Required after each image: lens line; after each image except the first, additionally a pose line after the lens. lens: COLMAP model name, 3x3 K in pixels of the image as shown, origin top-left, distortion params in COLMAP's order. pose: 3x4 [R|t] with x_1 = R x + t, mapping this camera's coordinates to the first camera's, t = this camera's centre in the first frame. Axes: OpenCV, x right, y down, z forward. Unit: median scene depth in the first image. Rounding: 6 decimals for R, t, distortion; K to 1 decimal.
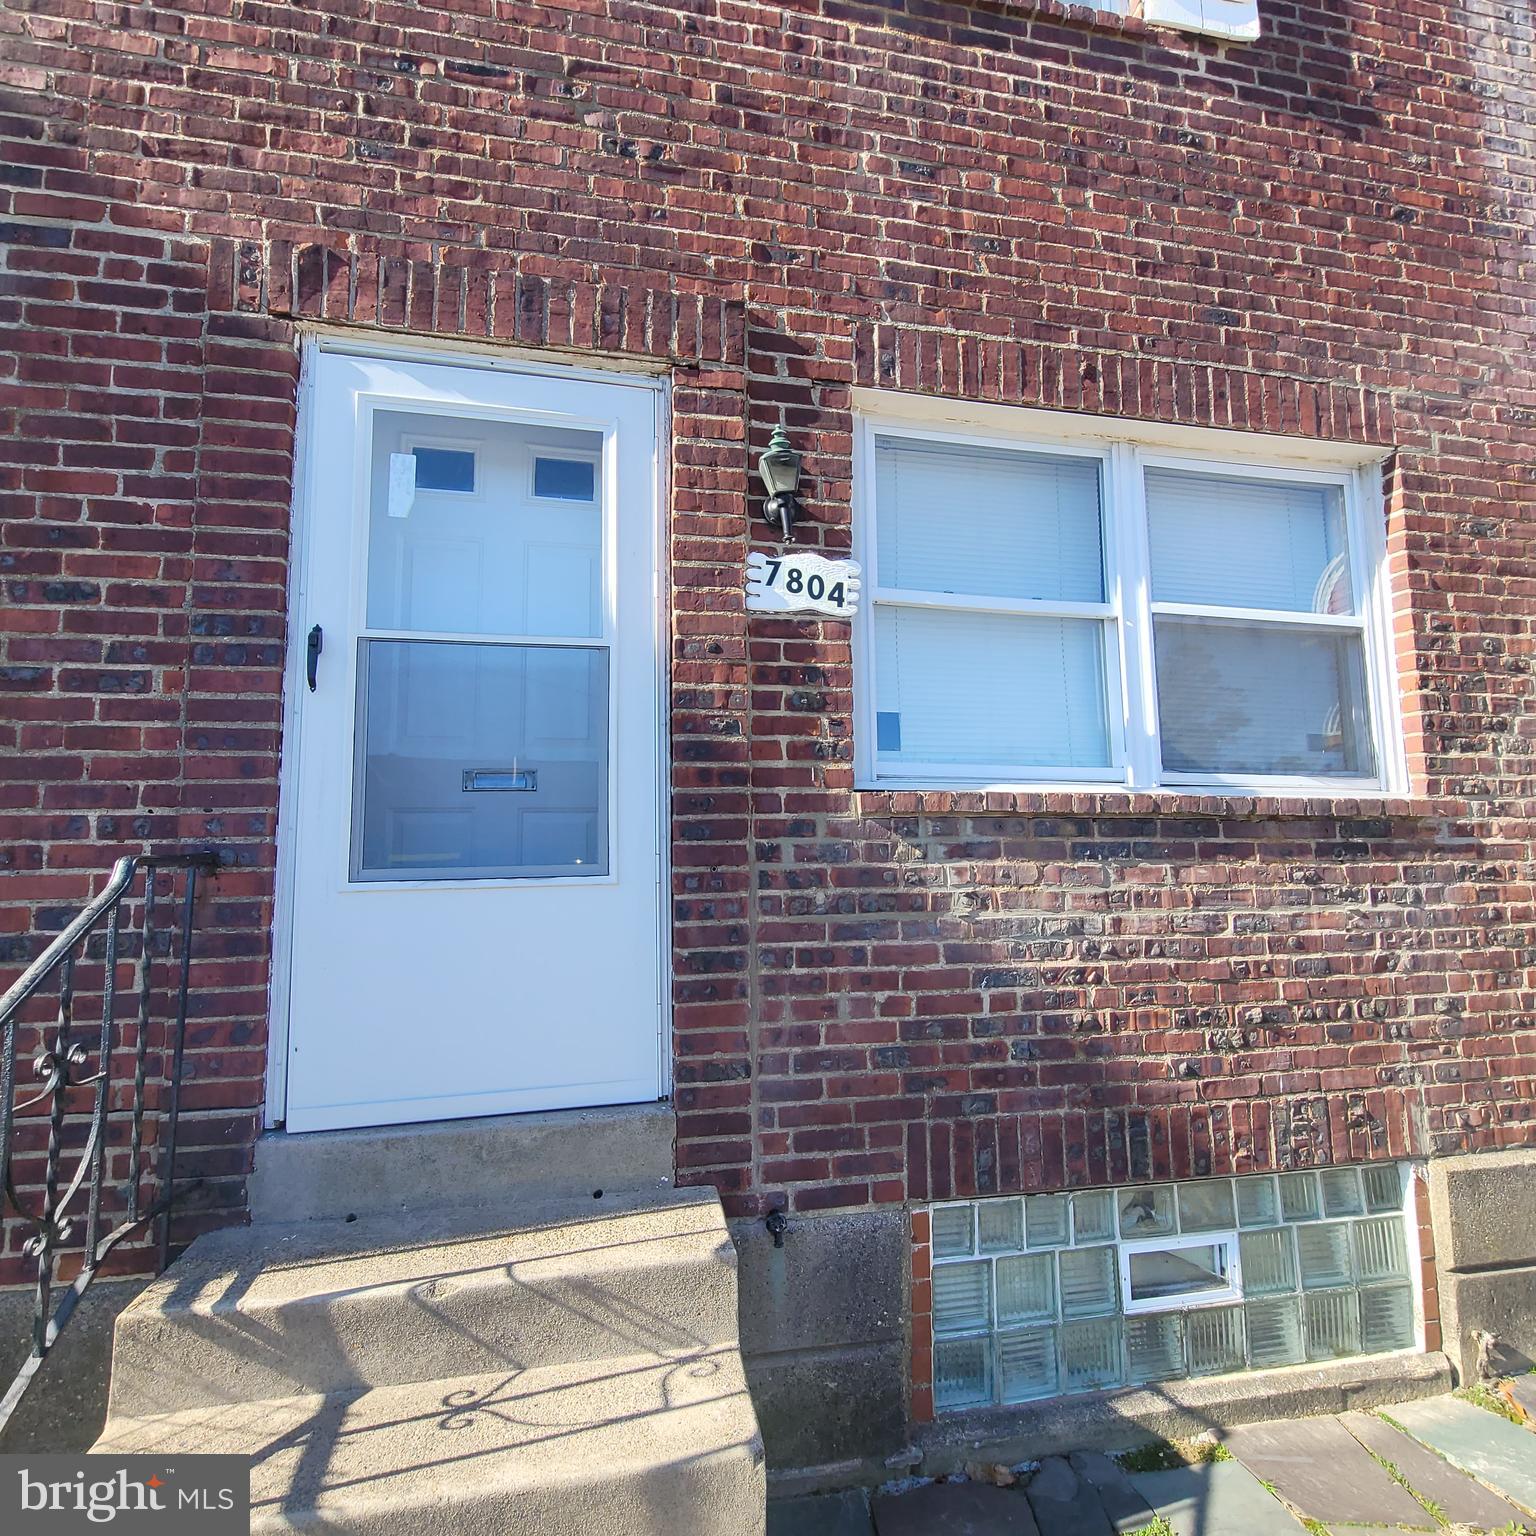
lens RADIAL K [[808.2, 0, 770.9], [0, 808.2, 767.5], [0, 0, 1]] dist [-0.003190, -0.000173]
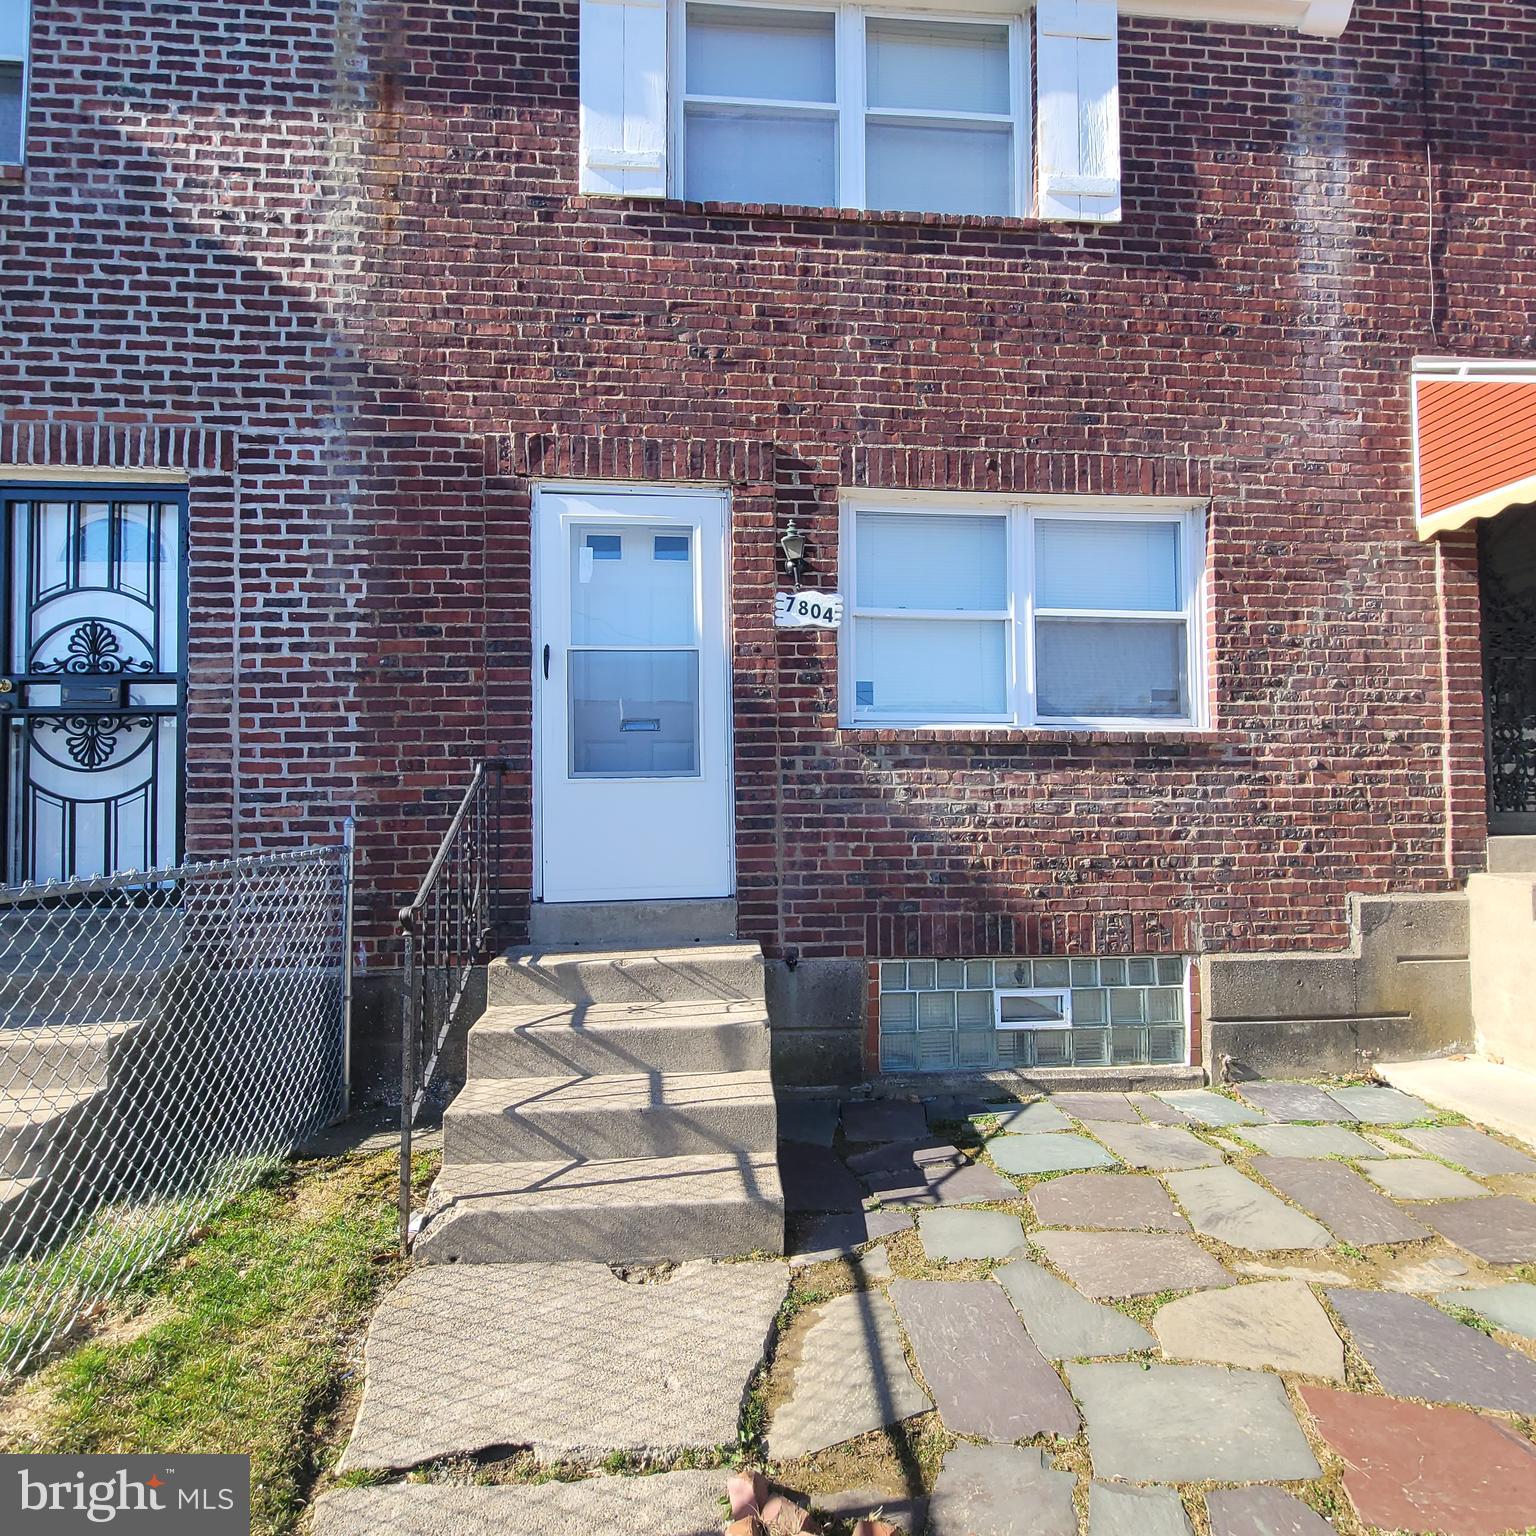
lens RADIAL K [[808.2, 0, 768.7], [0, 808.2, 770.6], [0, 0, 1]] dist [-0.003190, -0.000173]
pose [[0.991771, -0.001948, -0.128007, 0.173395], [0.011634, 0.997119, 0.074961, -0.014303], [0.127493, -0.075833, 0.988936, -0.731491]]
